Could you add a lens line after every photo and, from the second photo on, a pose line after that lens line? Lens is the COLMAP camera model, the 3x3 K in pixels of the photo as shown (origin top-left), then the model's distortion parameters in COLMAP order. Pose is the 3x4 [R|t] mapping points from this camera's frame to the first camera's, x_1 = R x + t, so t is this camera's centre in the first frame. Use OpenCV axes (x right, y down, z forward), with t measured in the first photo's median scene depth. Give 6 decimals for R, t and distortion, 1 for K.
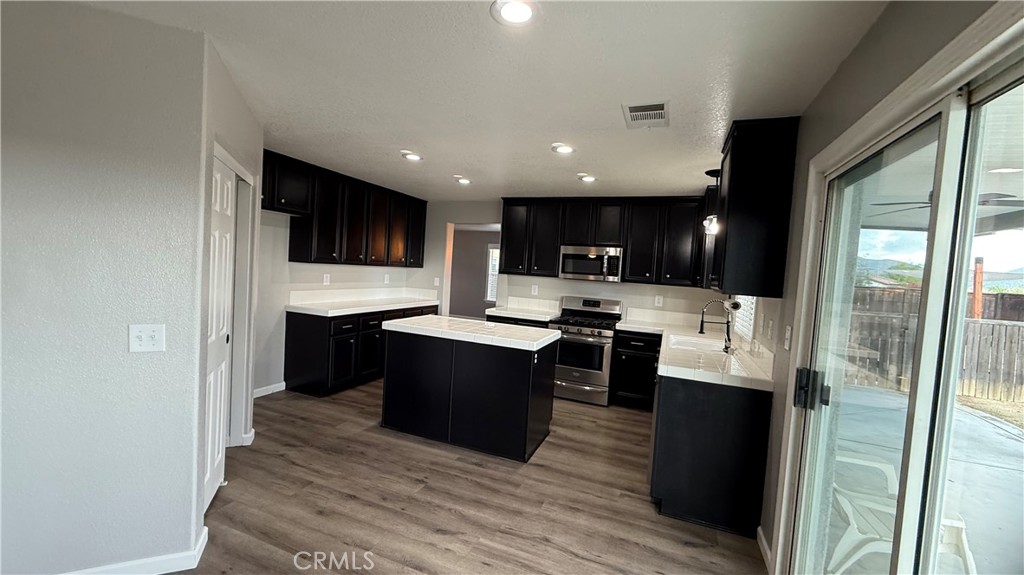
lens RADIAL K [[406.2, 0, 508.0], [0, 406.2, 287.8], [0, 0, 1]] dist [0.001247, 0.000369]
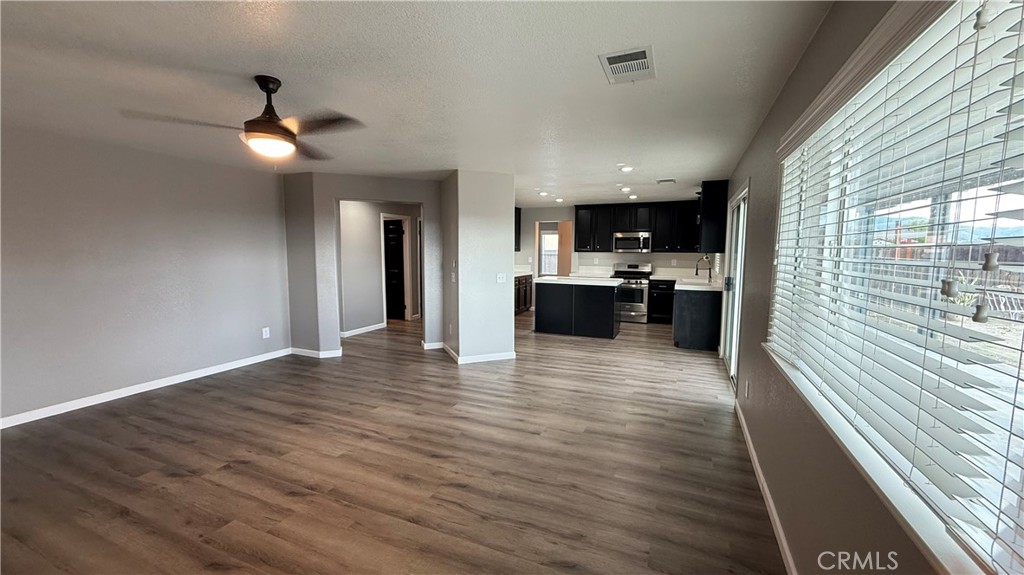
lens RADIAL K [[406.2, 0, 508.0], [0, 406.2, 287.8], [0, 0, 1]] dist [0.001247, 0.000369]
pose [[0.997878, -0.056822, -0.031794, -0.415533], [0.058211, 0.997307, 0.044612, 0.035178], [0.029174, -0.046368, 0.998498, -1.098810]]
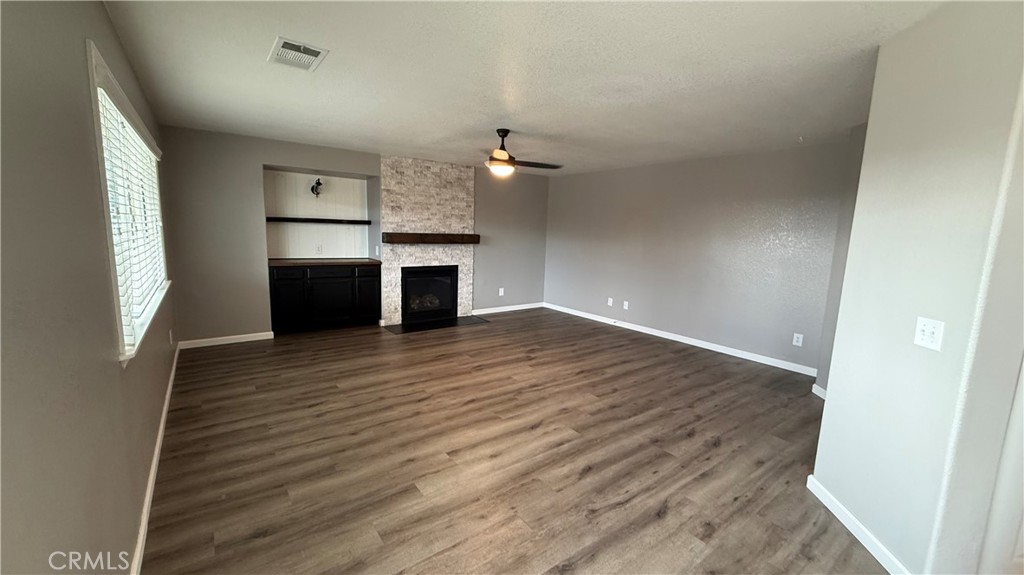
lens RADIAL K [[406.2, 0, 508.0], [0, 406.2, 287.8], [0, 0, 1]] dist [0.001247, 0.000369]
pose [[-0.515522, 0.042369, -0.855828, 0.243978], [-0.105552, 0.988030, 0.112495, 0.007833], [0.850350, 0.148328, -0.504879, 0.372686]]
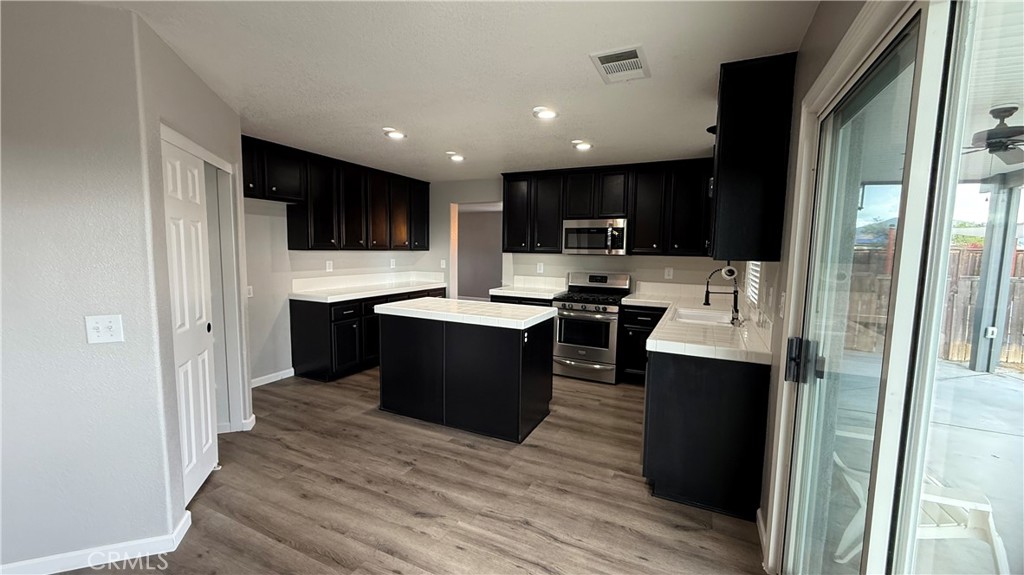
lens RADIAL K [[406.2, 0, 508.0], [0, 406.2, 287.8], [0, 0, 1]] dist [0.001247, 0.000369]
pose [[0.996420, -0.041308, -0.073766, 0.101178], [0.044631, 0.998035, 0.043980, 0.012669], [0.071804, -0.047115, 0.996305, 0.043023]]
